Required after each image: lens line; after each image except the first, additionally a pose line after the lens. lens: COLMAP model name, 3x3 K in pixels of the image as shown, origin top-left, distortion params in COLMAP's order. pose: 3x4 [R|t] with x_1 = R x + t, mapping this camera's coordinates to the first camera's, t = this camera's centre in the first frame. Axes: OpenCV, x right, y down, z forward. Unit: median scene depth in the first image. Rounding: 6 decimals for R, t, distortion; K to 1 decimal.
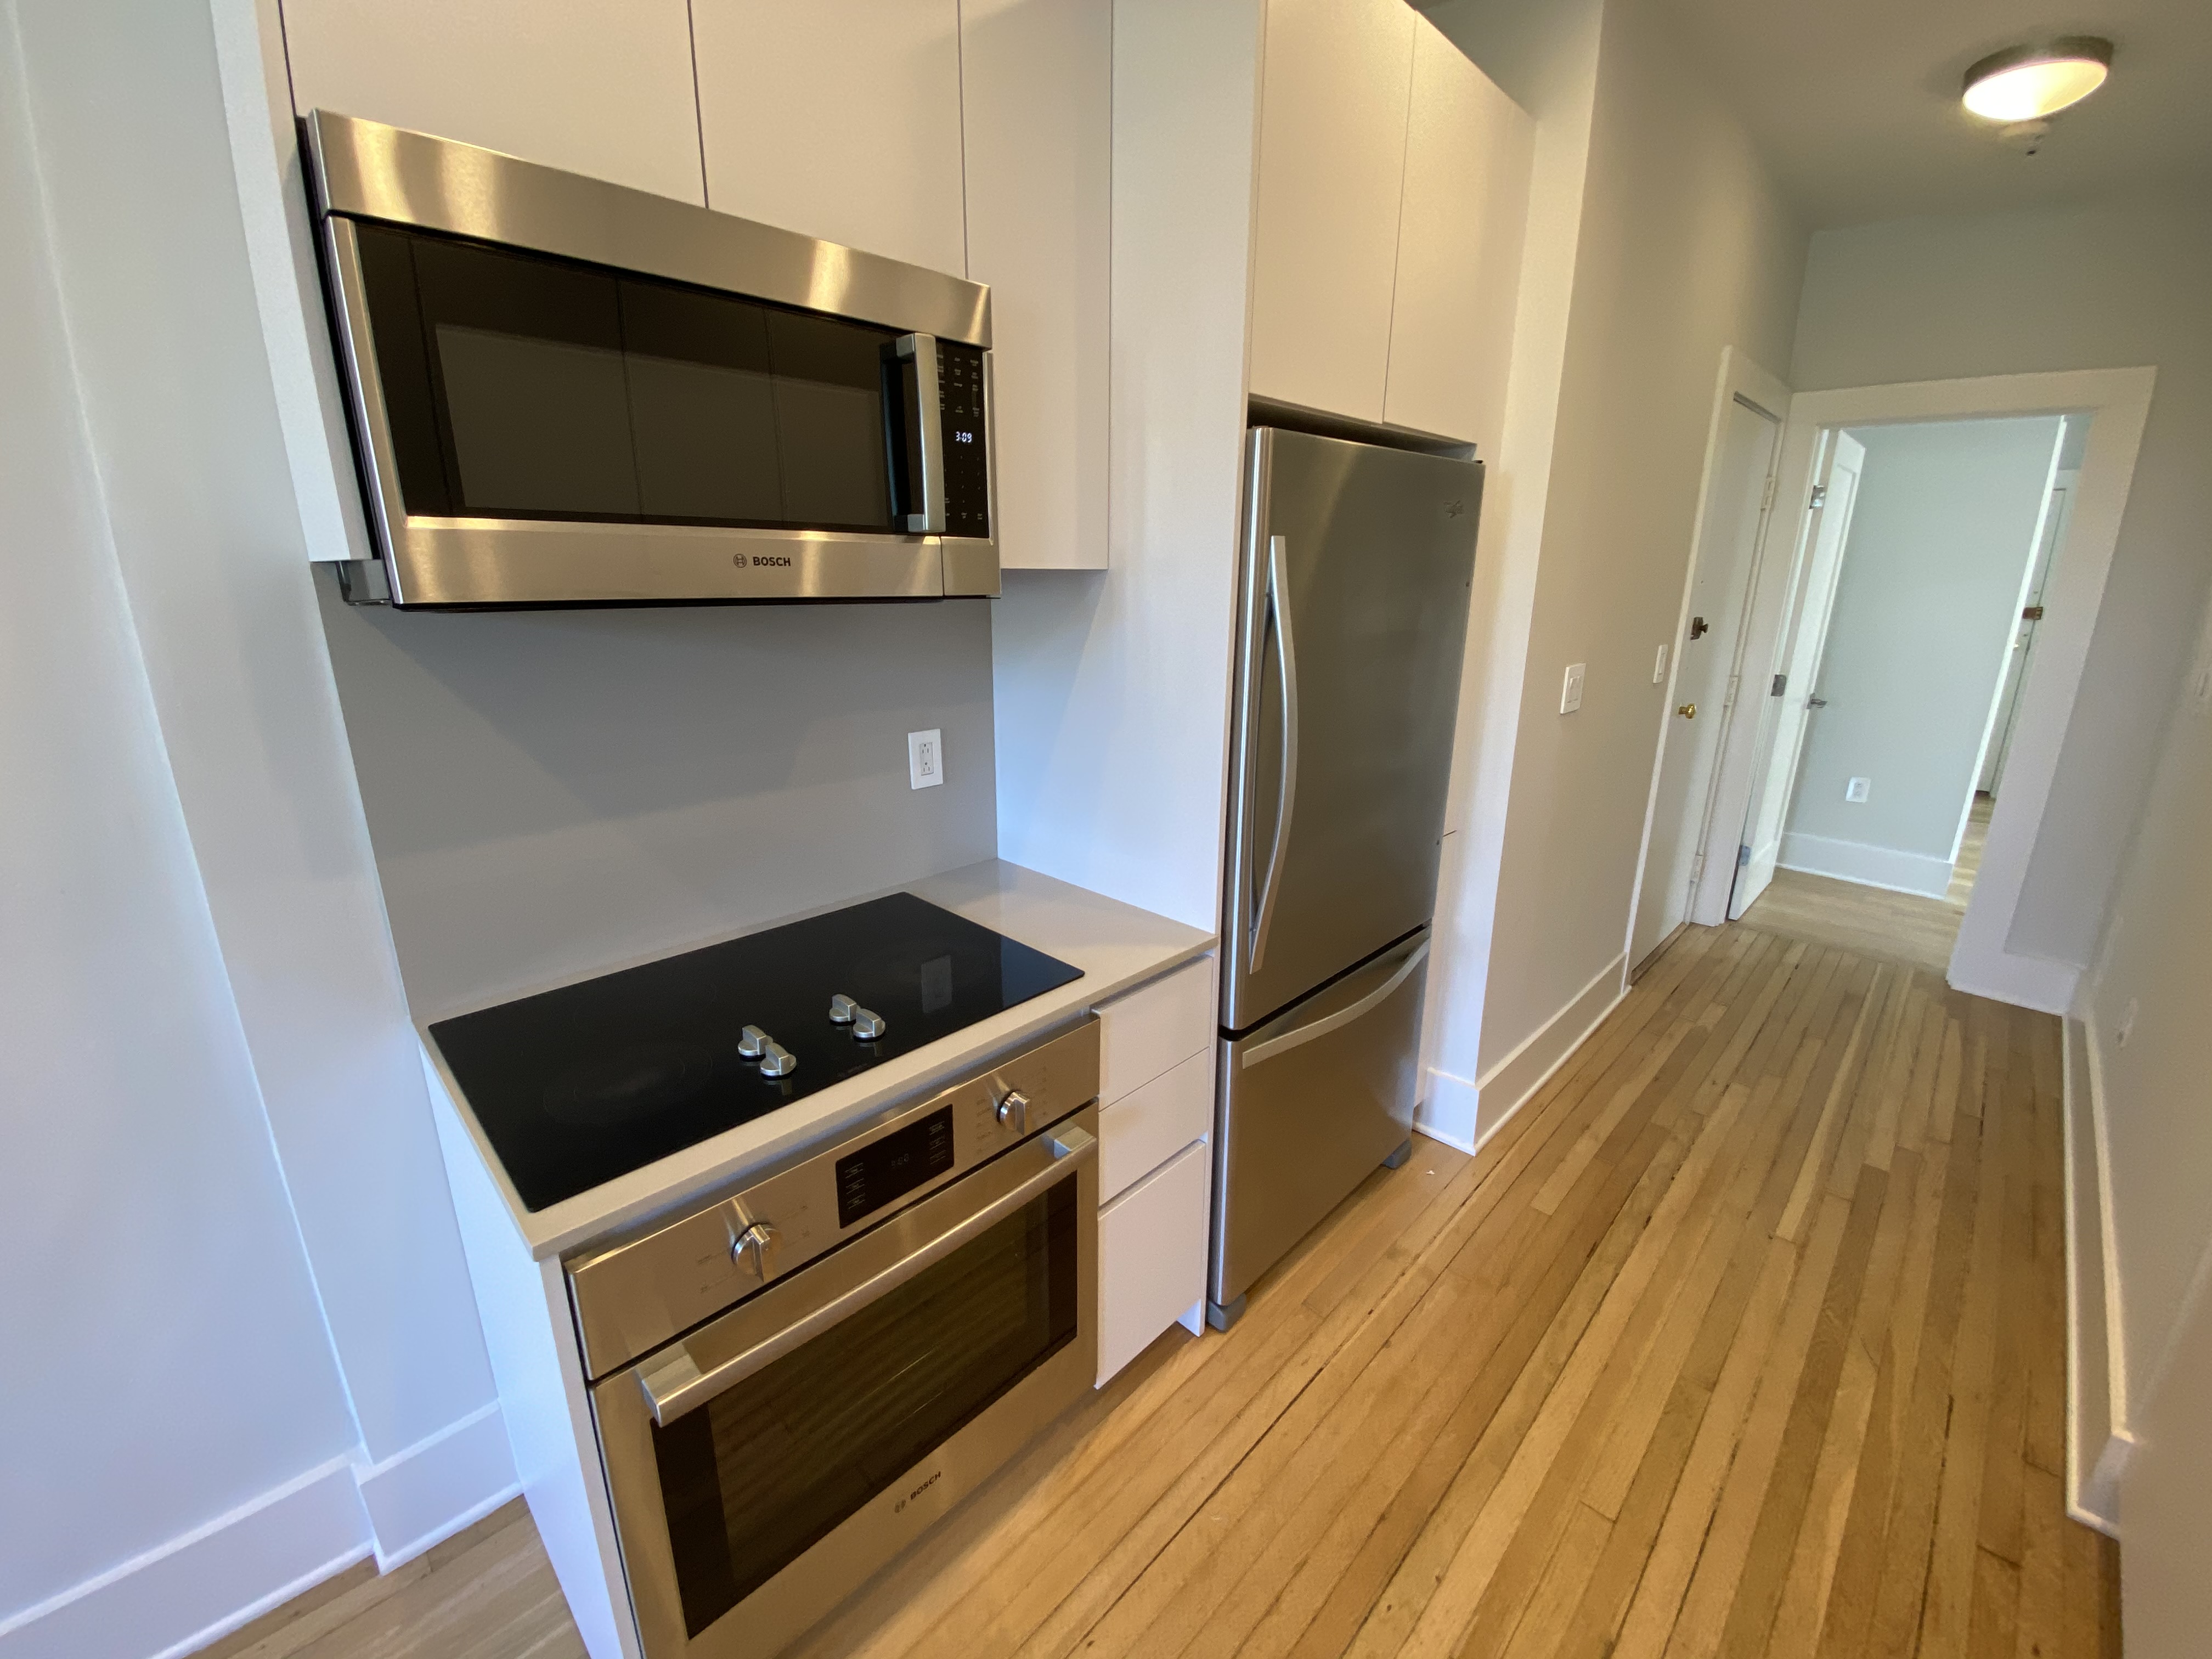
lens RADIAL K [[893.7, 0, 1085.1], [0, 893.7, 811.8], [0, 0, 1]] dist [0.023790, -0.018637]
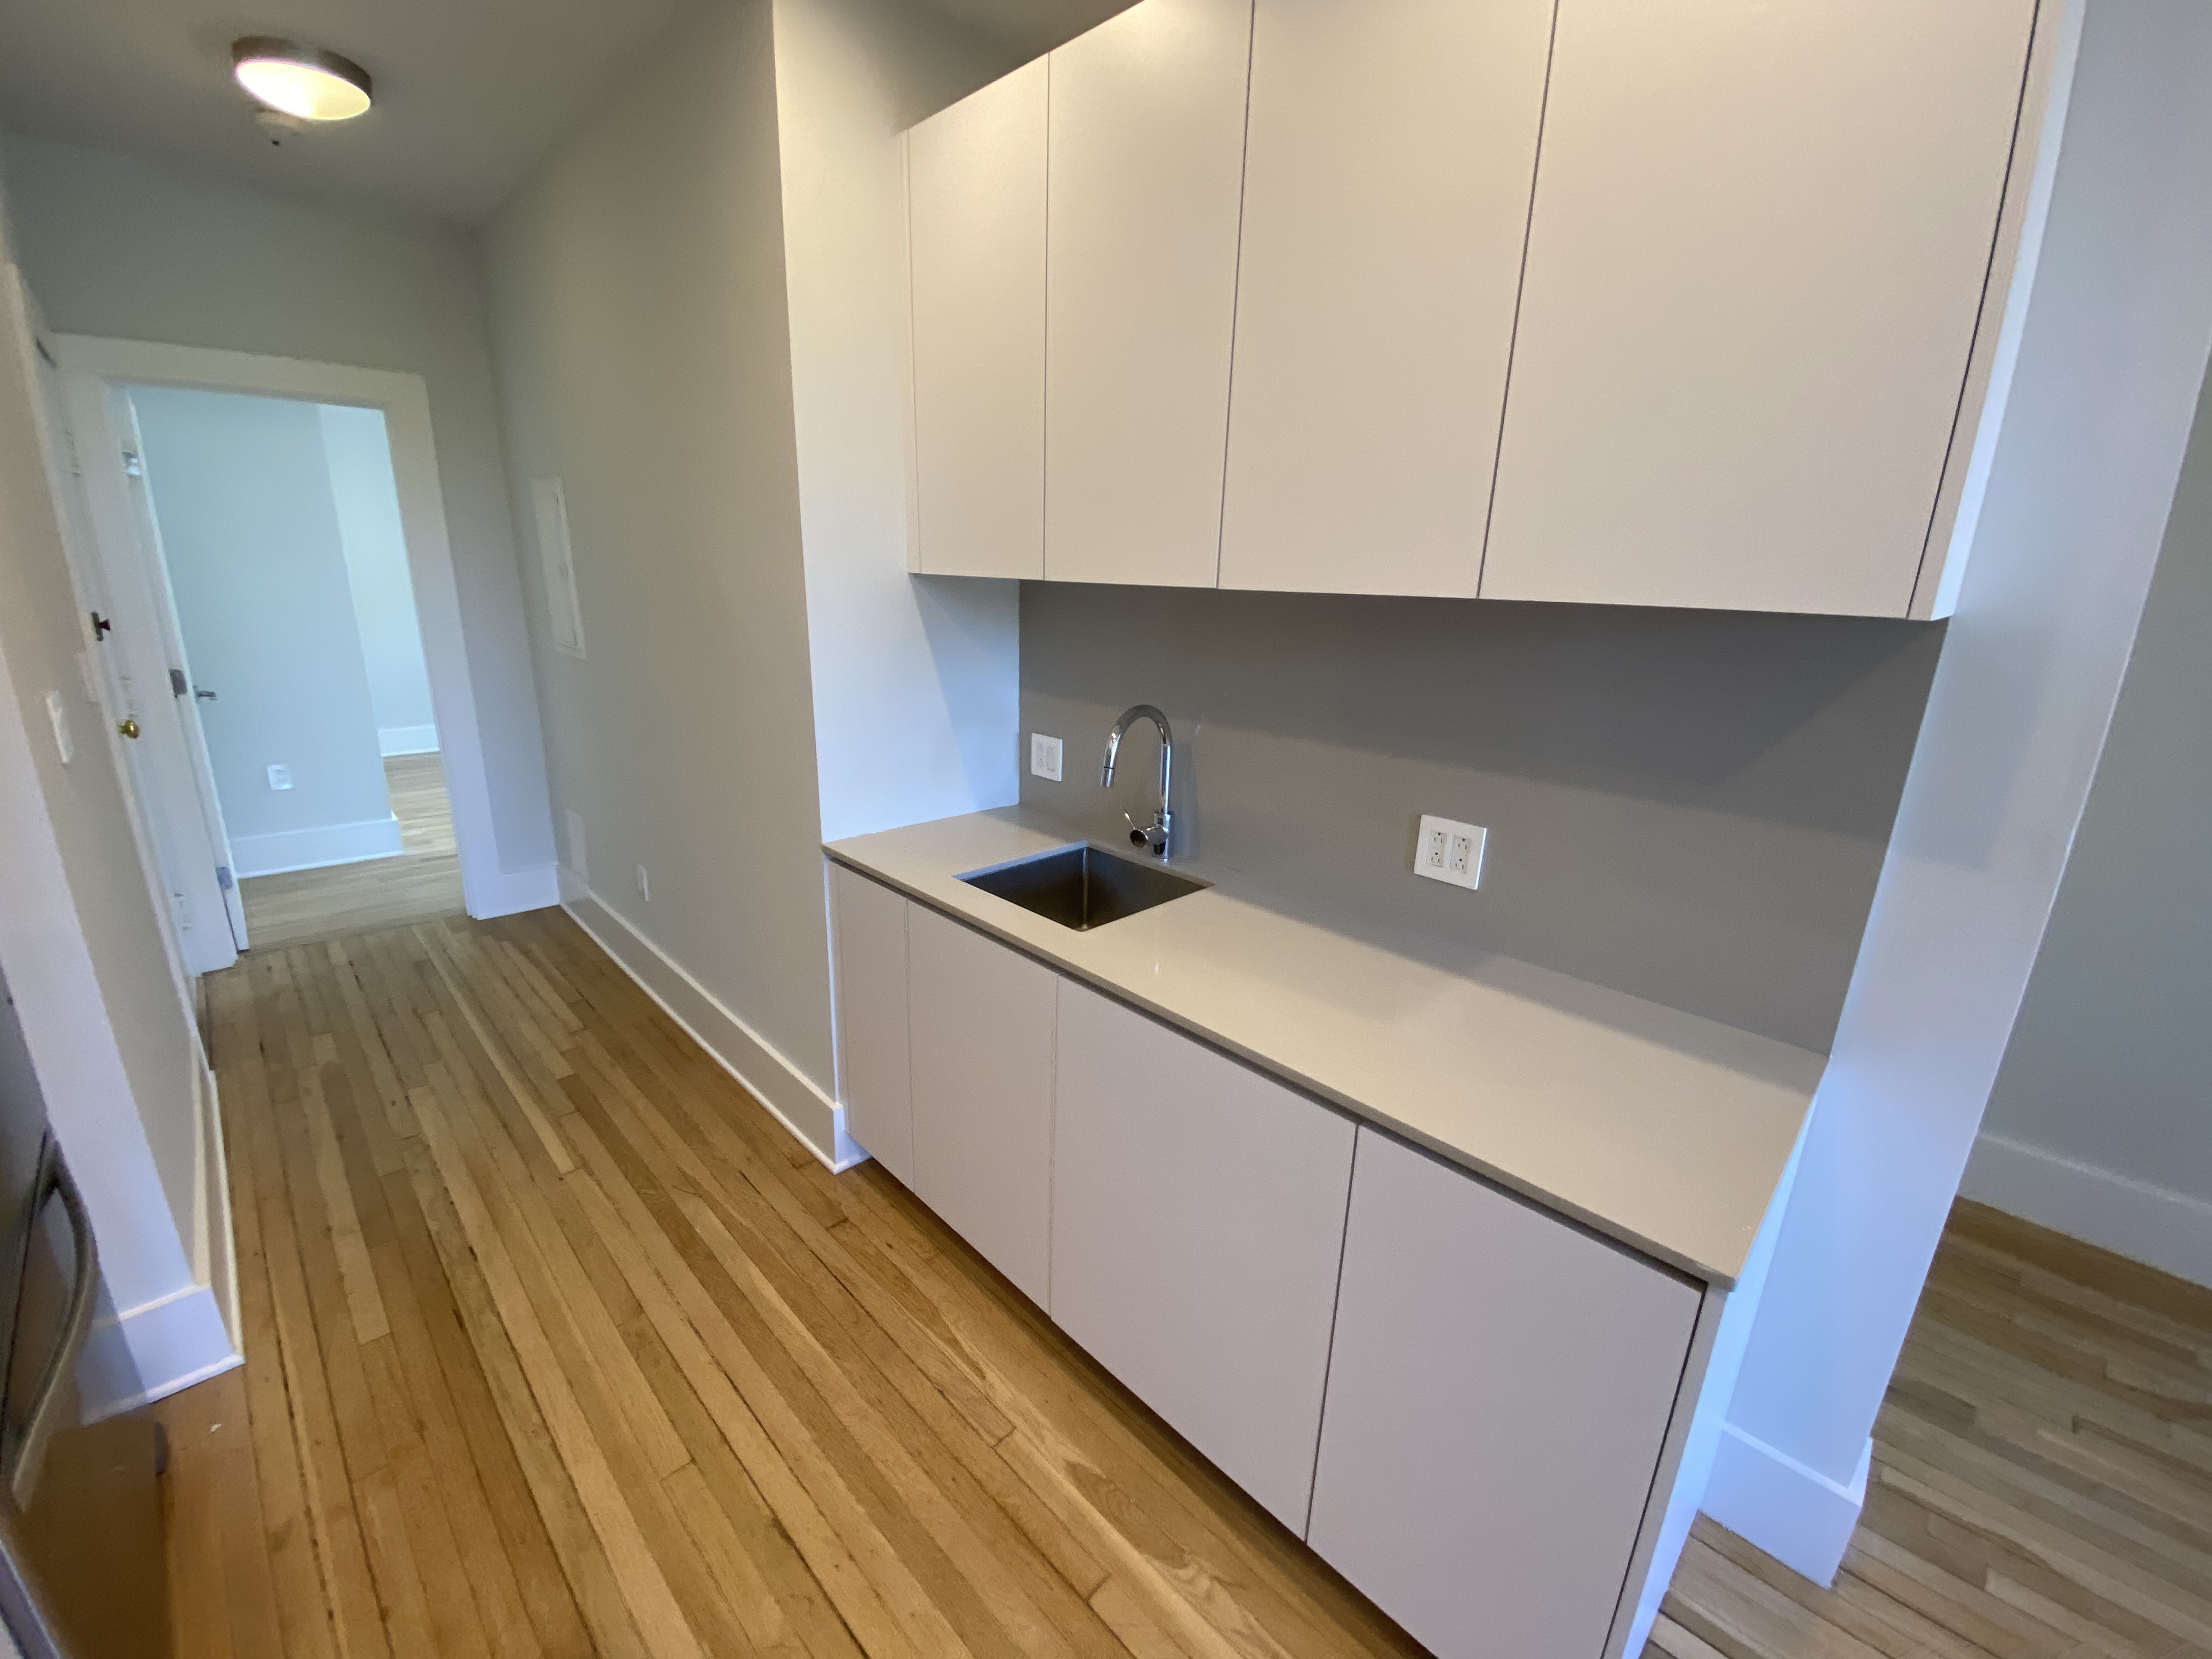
lens RADIAL K [[893.7, 0, 1113.7], [0, 893.7, 815.7], [0, 0, 1]] dist [0.023790, -0.018637]
pose [[-0.012167, -0.271202, 0.962445, -0.180749], [0.231111, 0.935692, 0.266585, -0.075923], [-0.972851, 0.225676, 0.051293, 0.204777]]
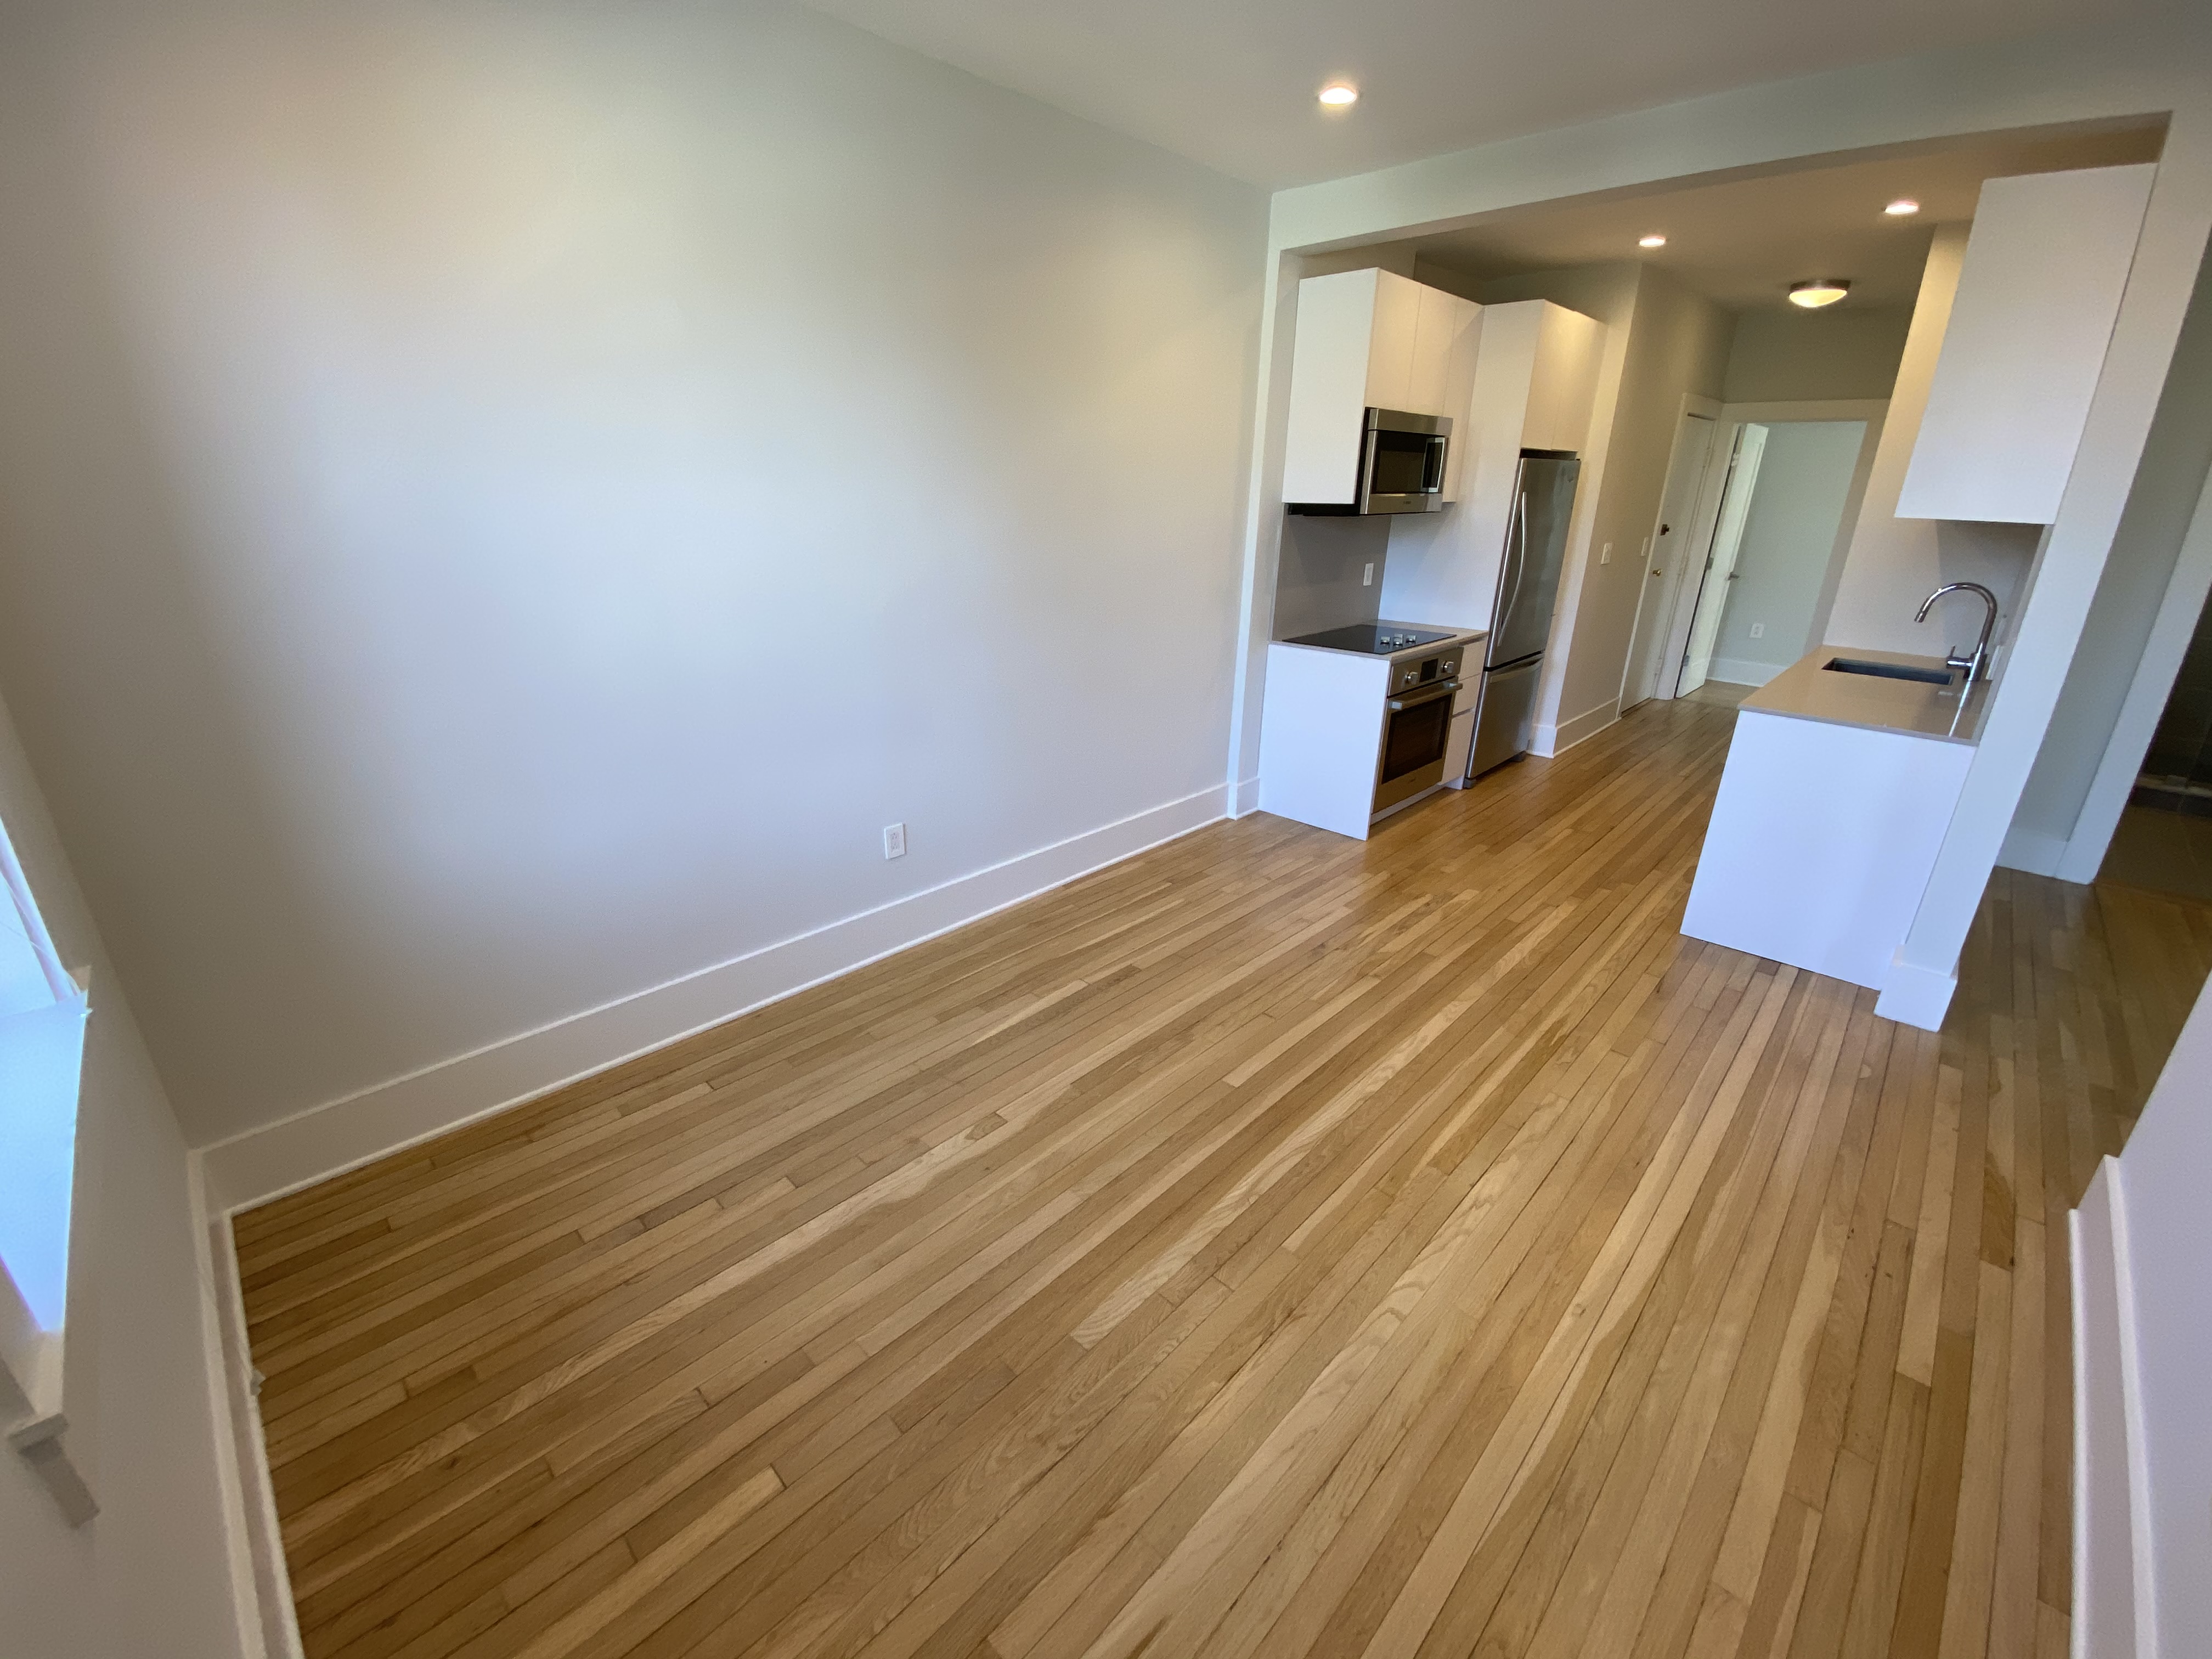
lens RADIAL K [[893.7, 0, 1092.6], [0, 893.7, 809.5], [0, 0, 1]] dist [0.023790, -0.018637]
pose [[0.999782, 0.003521, 0.020557, -0.957052], [-0.005273, 0.996298, 0.085804, 0.376940], [-0.020179, -0.085894, 0.996100, -1.549035]]
